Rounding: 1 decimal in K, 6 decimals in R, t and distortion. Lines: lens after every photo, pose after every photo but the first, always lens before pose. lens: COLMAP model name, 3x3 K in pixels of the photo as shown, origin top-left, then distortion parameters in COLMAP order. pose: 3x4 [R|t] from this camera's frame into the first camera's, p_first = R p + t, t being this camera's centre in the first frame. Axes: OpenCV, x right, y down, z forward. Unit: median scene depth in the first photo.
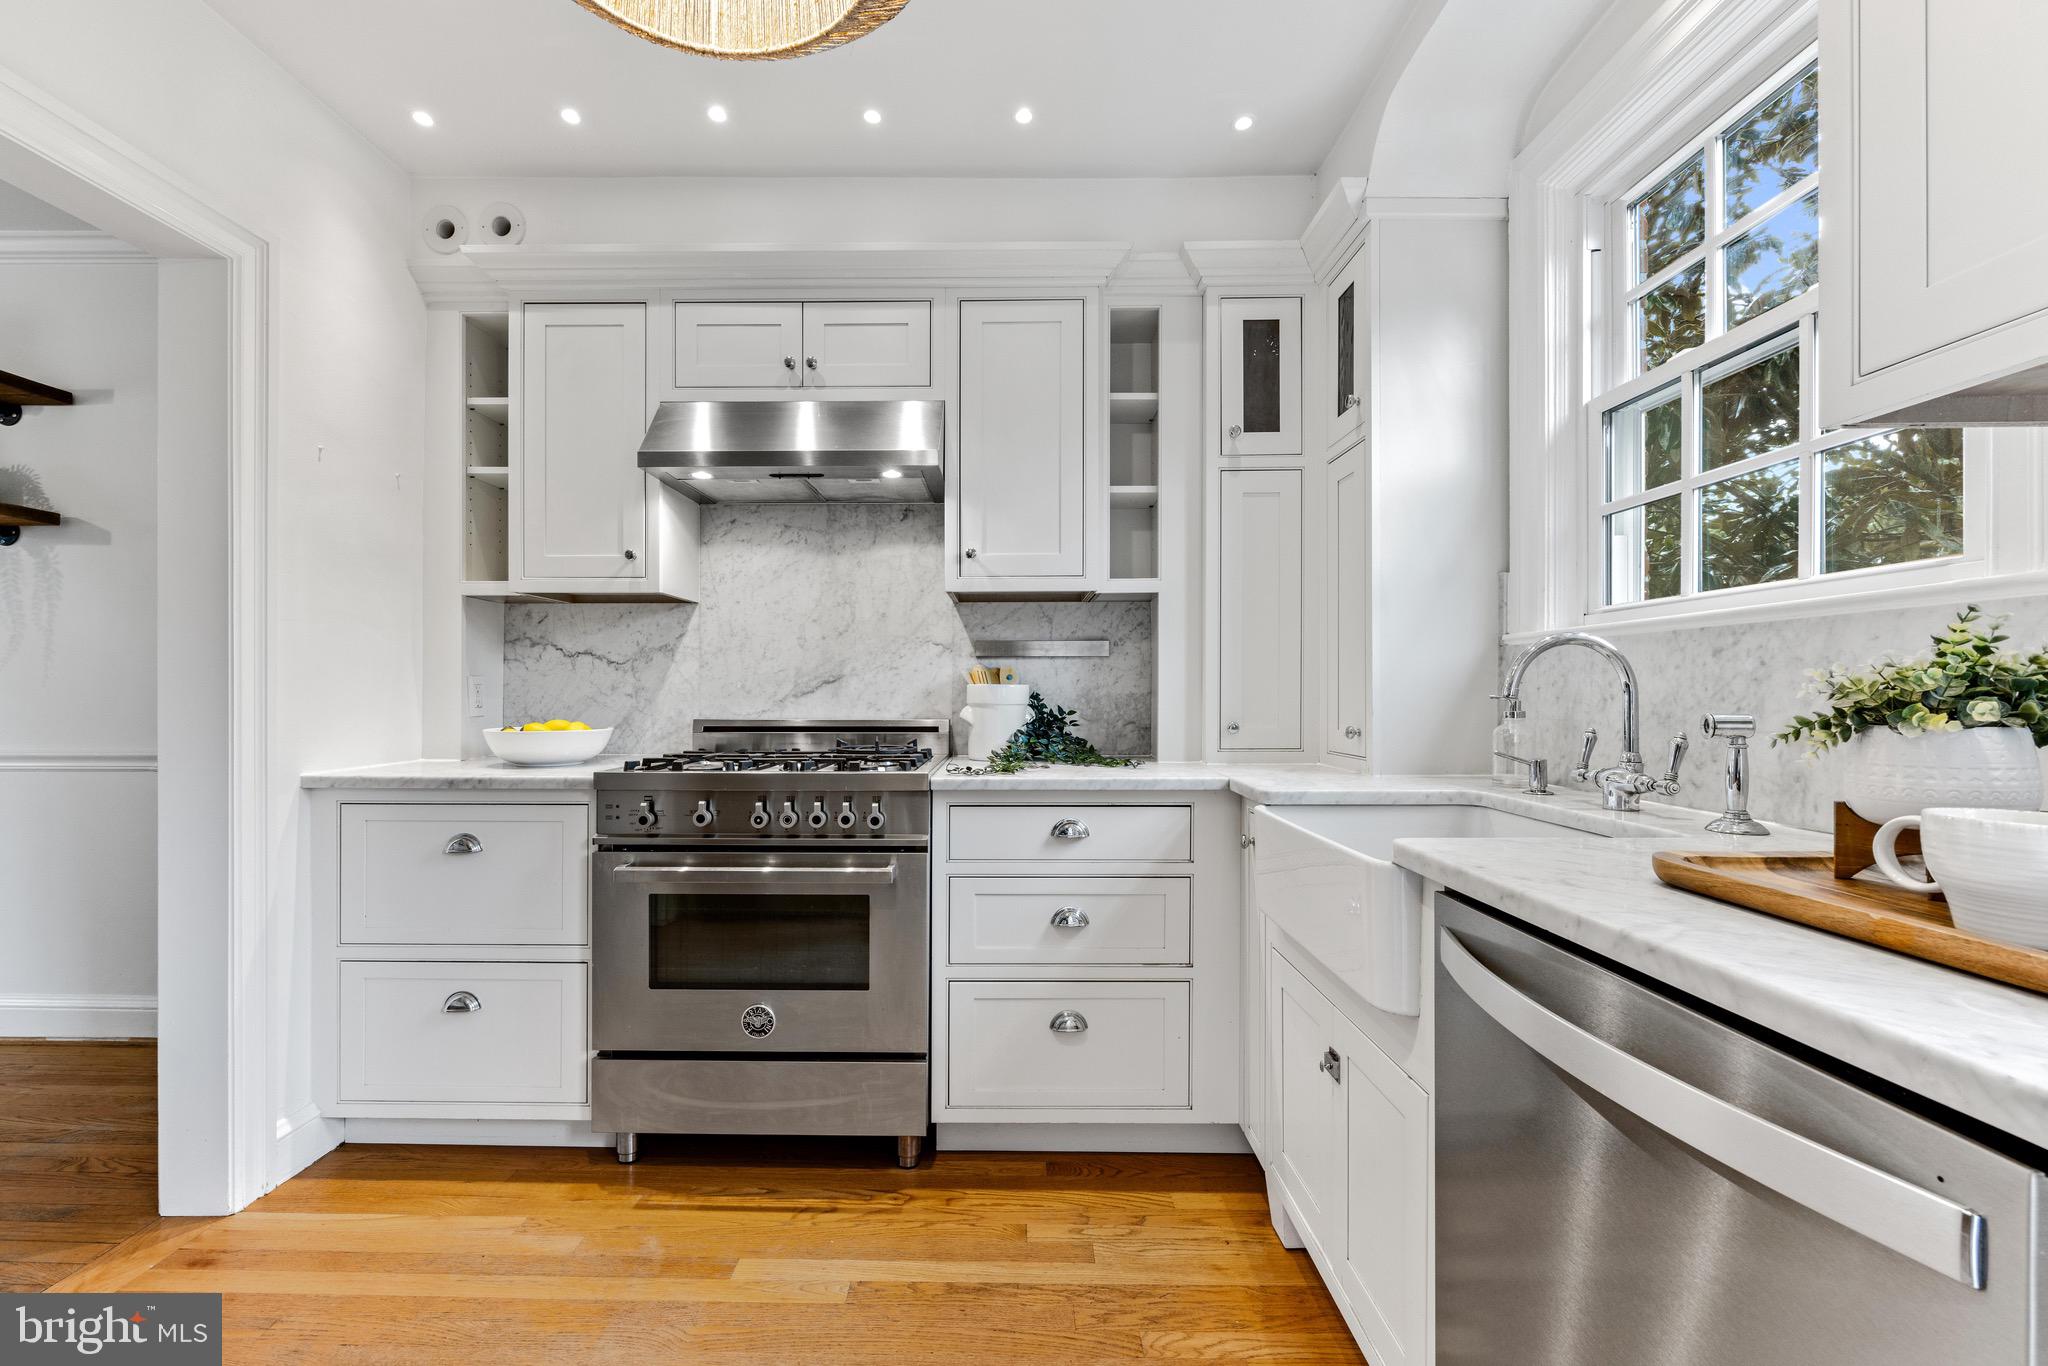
lens RADIAL K [[823.6, 0, 1007.9], [0, 823.6, 695.9], [0, 0, 1]] dist [-0.001554, -0.000210]
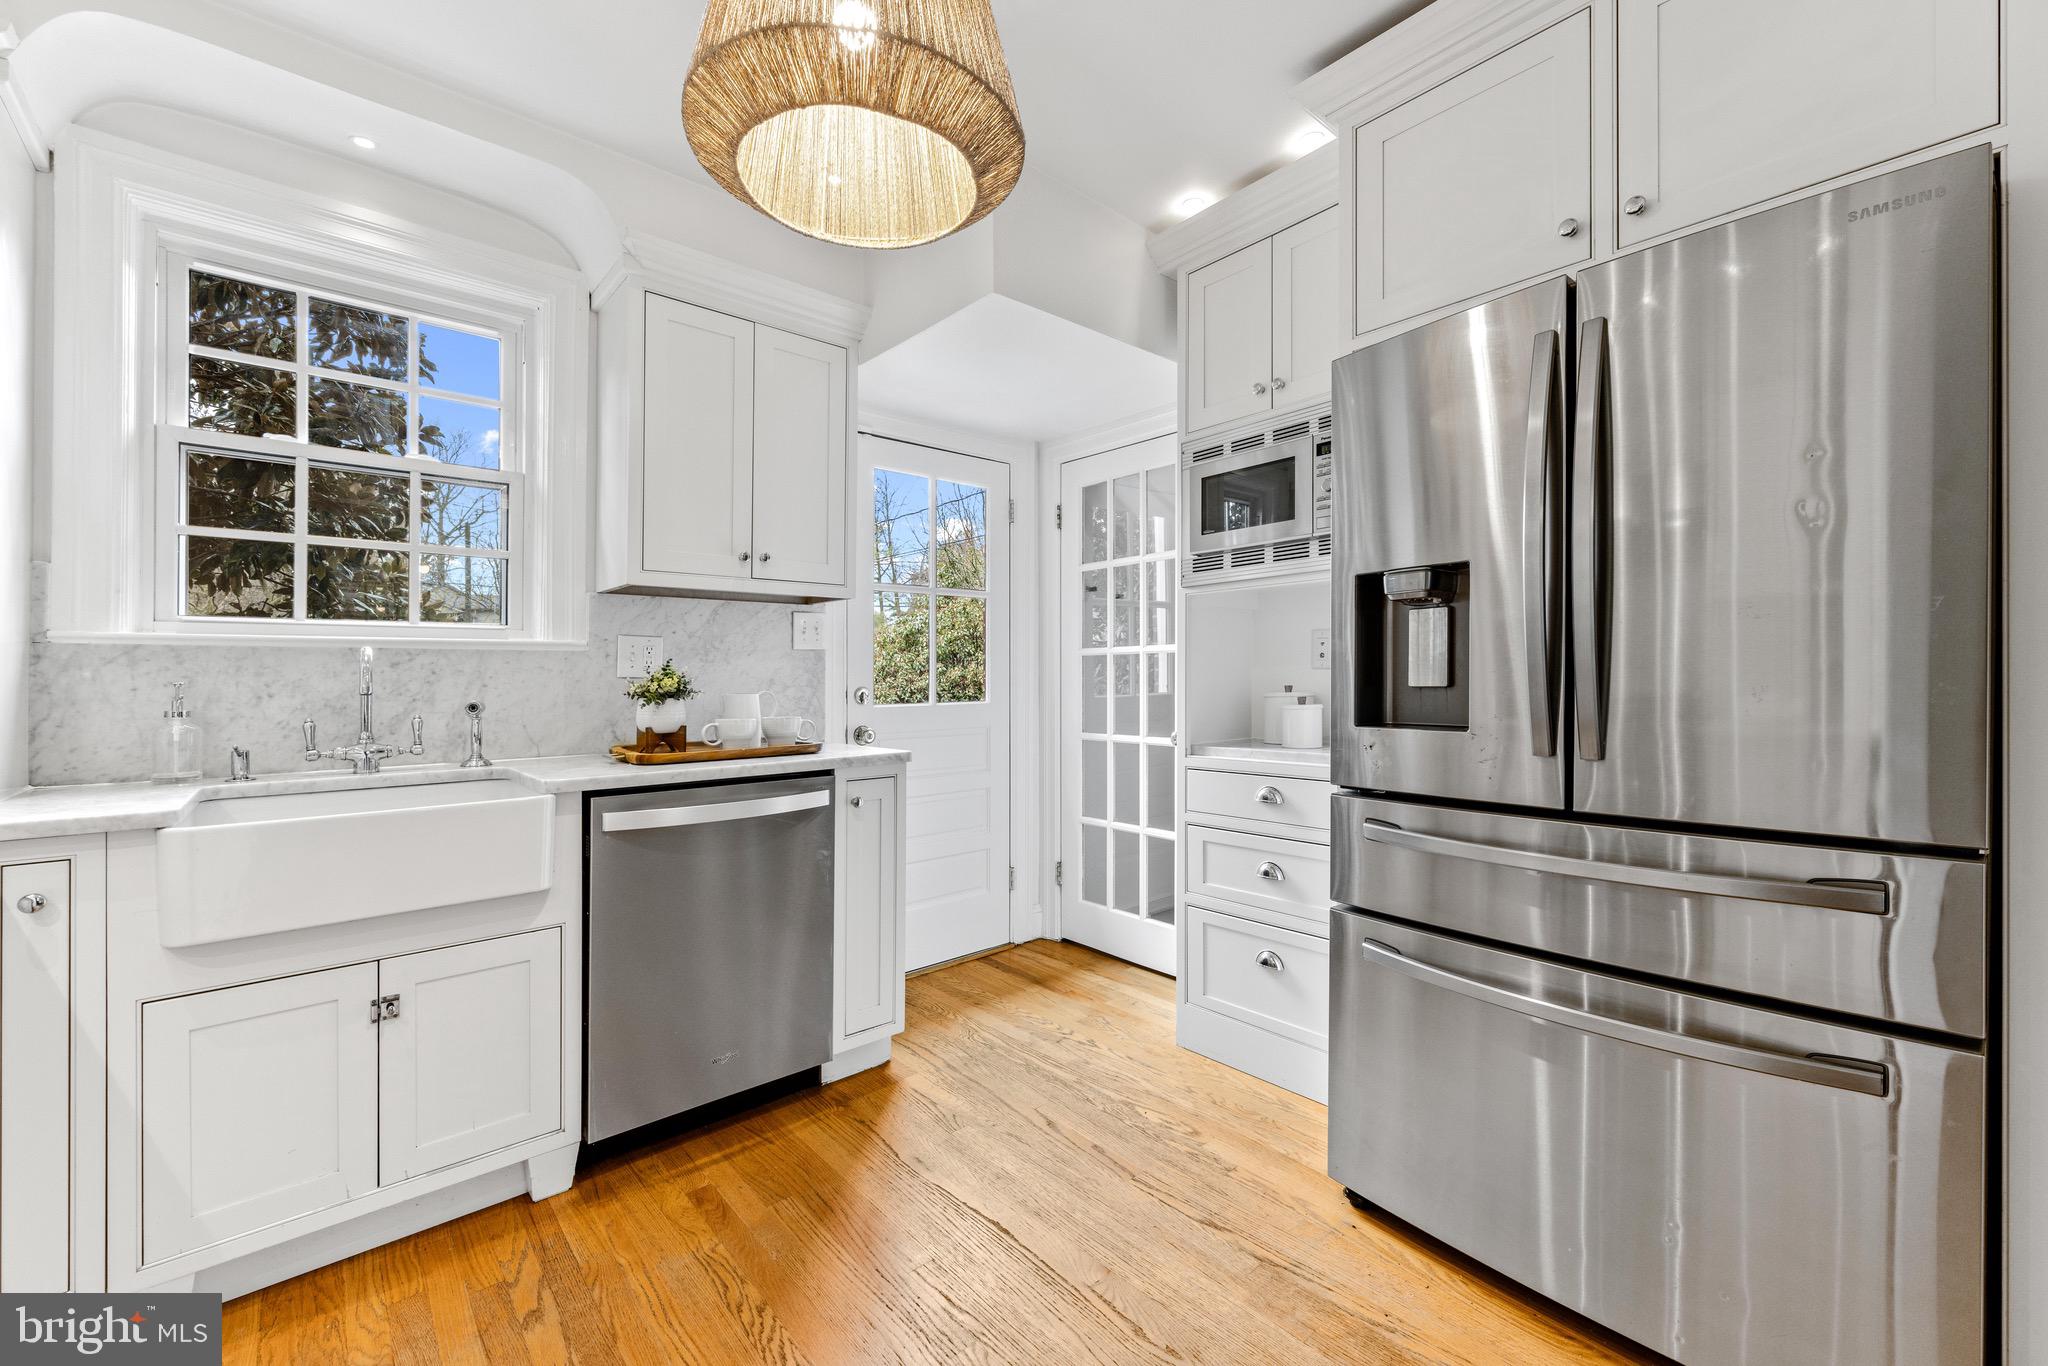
lens RADIAL K [[823.6, 0, 1031.3], [0, 823.6, 667.8], [0, 0, 1]] dist [-0.001554, -0.000210]
pose [[-0.664224, 0.013870, 0.747405, -0.768152], [0.009622, 0.999904, -0.010005, -0.012825], [-0.747472, 0.000546, -0.664293, 0.756187]]
